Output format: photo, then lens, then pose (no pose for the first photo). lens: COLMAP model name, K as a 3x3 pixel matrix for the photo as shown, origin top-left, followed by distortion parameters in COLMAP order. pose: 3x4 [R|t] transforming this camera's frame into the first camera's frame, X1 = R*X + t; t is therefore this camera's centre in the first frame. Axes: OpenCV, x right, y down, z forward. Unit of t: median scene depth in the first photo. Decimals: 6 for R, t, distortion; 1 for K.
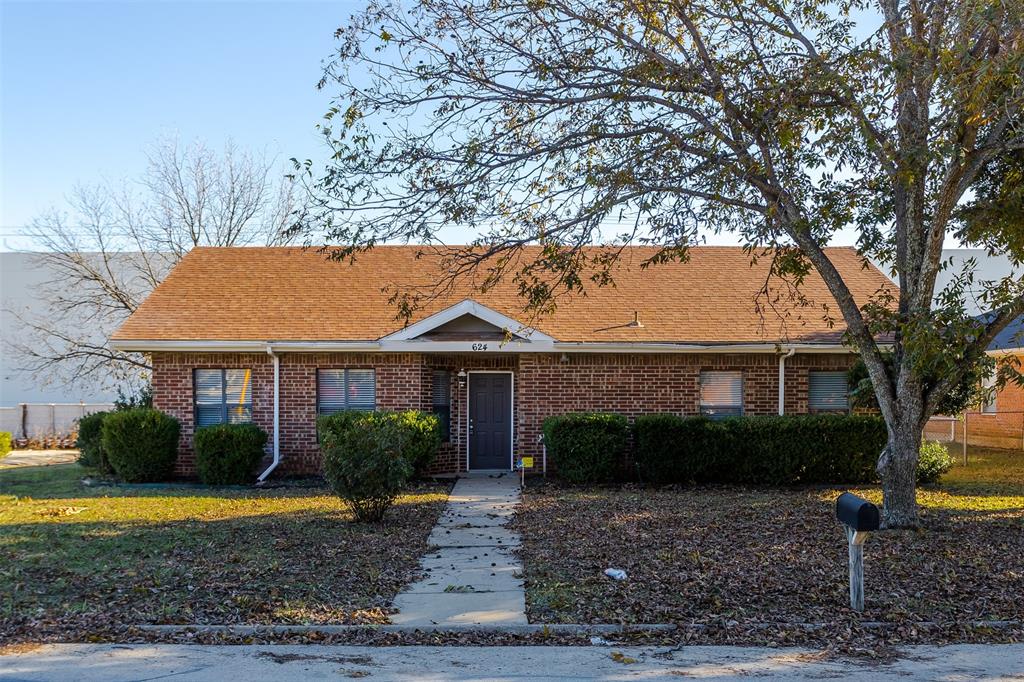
lens RADIAL K [[753.8, 0, 532.7], [0, 753.8, 336.9], [0, 0, 1]] dist [-0.003649, -0.000744]
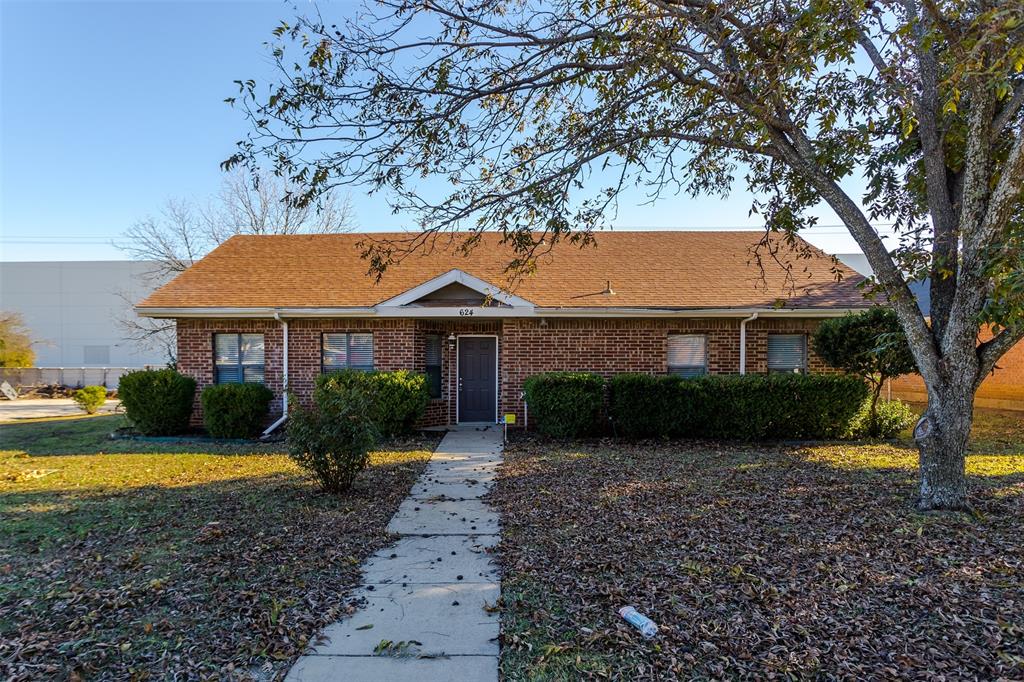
lens RADIAL K [[564.1, 0, 512.0], [0, 564.1, 341.0], [0, 0, 1]] dist [0.000516, 0.000295]
pose [[0.999977, -0.000900, -0.006774, 0.001367], [0.001213, 0.998925, 0.046332, 0.017333], [0.006725, -0.046339, 0.998903, 0.182453]]
